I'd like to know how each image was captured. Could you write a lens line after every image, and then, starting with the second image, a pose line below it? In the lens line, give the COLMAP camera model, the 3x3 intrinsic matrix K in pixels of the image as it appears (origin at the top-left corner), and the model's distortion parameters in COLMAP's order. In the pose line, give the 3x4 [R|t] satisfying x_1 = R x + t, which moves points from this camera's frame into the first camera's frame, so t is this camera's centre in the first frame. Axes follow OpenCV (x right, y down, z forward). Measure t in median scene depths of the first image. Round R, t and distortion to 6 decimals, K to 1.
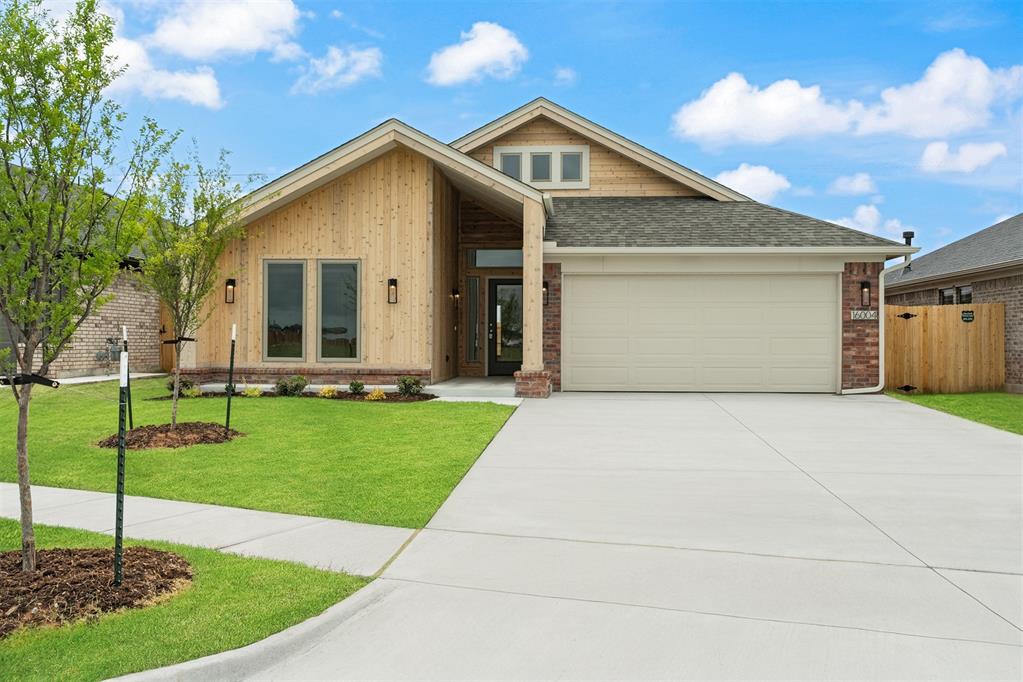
lens RADIAL K [[965.8, 0, 512.8], [0, 965.8, 334.8], [0, 0, 1]] dist [-0.019877, 0.000000]
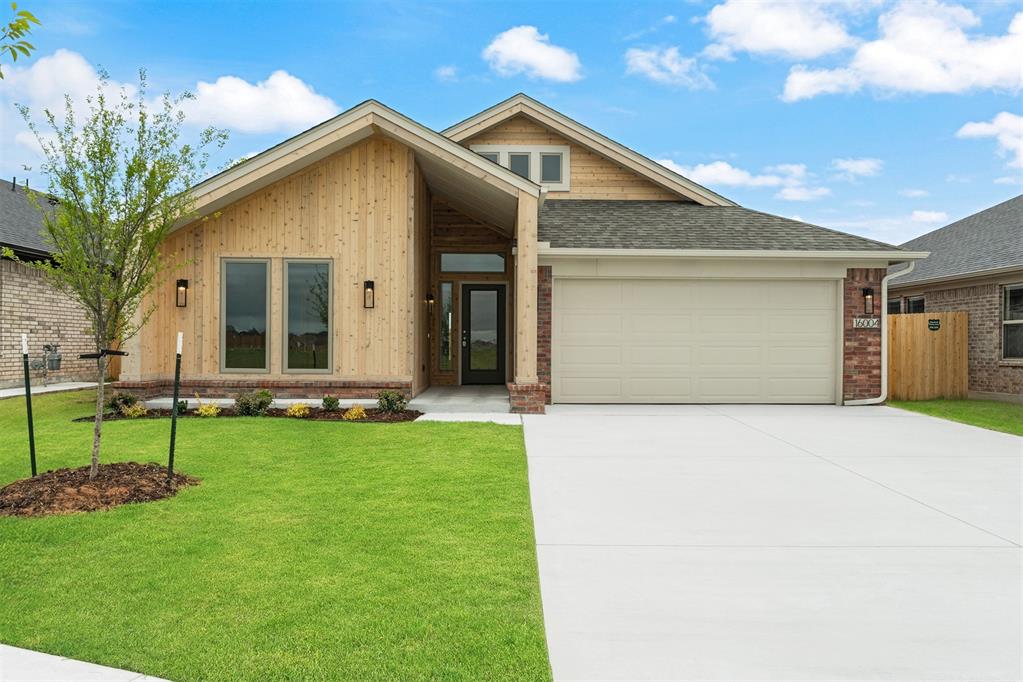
lens RADIAL K [[780.8, 0, 508.5], [0, 780.8, 339.7], [0, 0, 1]] dist [-0.010641, -0.002296]
pose [[0.994770, 0.001872, 0.102123, -0.069088], [-0.002068, 0.999996, 0.001809, -0.004625], [-0.102120, -0.002011, 0.994770, 0.262732]]
